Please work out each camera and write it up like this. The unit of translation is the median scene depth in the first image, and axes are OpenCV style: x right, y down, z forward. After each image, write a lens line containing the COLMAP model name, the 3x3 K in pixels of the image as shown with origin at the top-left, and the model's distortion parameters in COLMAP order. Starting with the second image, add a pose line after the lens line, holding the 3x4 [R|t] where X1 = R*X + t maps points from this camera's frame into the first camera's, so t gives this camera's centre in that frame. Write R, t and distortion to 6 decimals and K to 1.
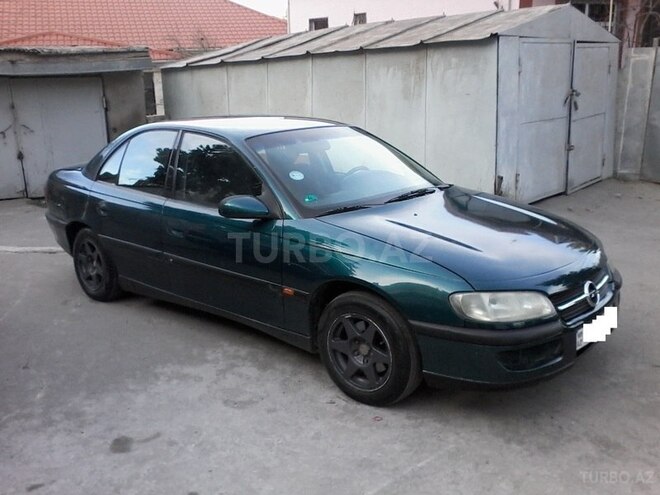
lens RADIAL K [[659.5, 0, 330.0], [0, 659.5, 247.5], [0, 0, 1]] dist [-0.085577, 0.140478]
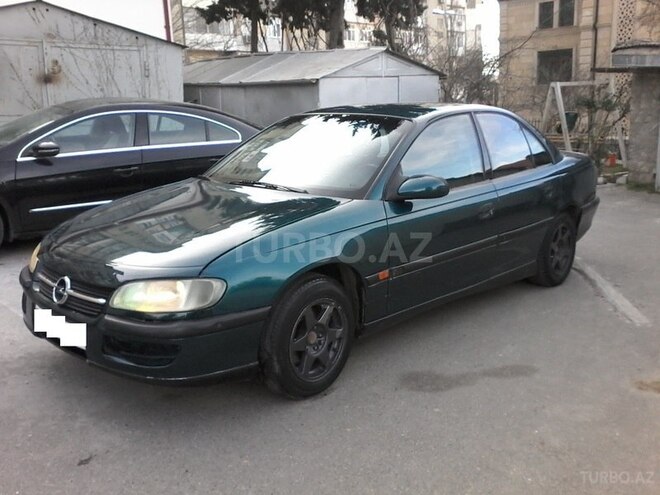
lens RADIAL K [[659.5, 0, 330.0], [0, 659.5, 247.5], [0, 0, 1]] dist [-0.085577, 0.140478]
pose [[-0.042522, 0.237878, -0.970364, 1.385331], [-0.244962, 0.939114, 0.240952, -0.328724], [0.968600, 0.247948, 0.018338, 1.462705]]
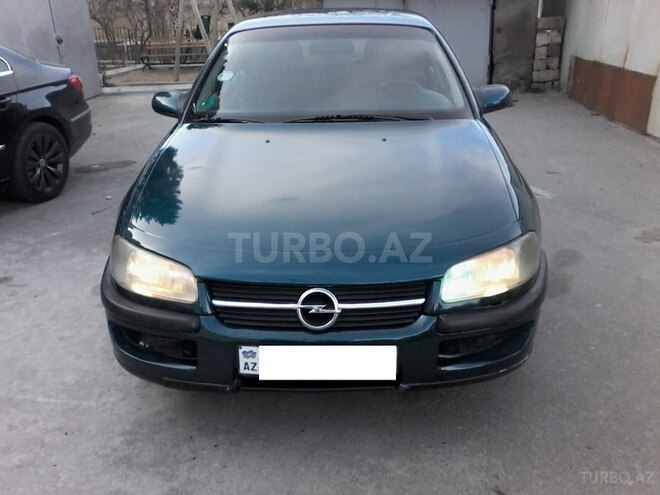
lens RADIAL K [[659.5, 0, 330.0], [0, 659.5, 247.5], [0, 0, 1]] dist [-0.085577, 0.140478]
pose [[0.631988, 0.284194, -0.720988, 0.926297], [-0.181714, 0.958740, 0.218627, -0.137221], [0.753373, -0.007156, 0.657555, 0.655594]]
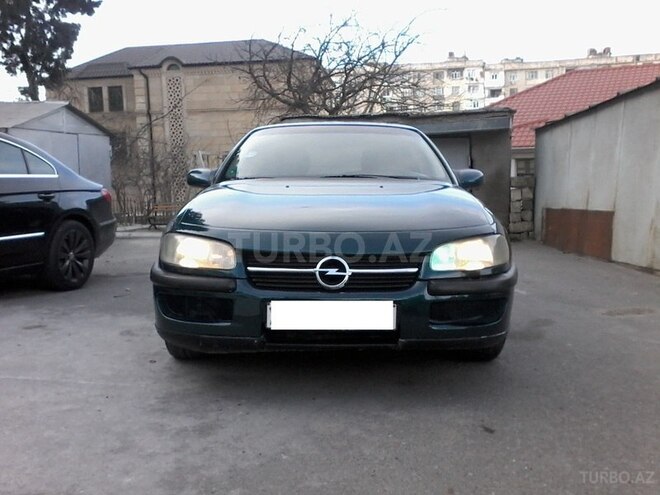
lens RADIAL K [[659.5, 0, 330.0], [0, 659.5, 247.5], [0, 0, 1]] dist [-0.085577, 0.140478]
pose [[0.642665, 0.084134, -0.761513, 1.088262], [-0.203764, 0.976924, -0.064029, 0.100475], [0.738554, 0.196318, 0.644979, 0.536402]]
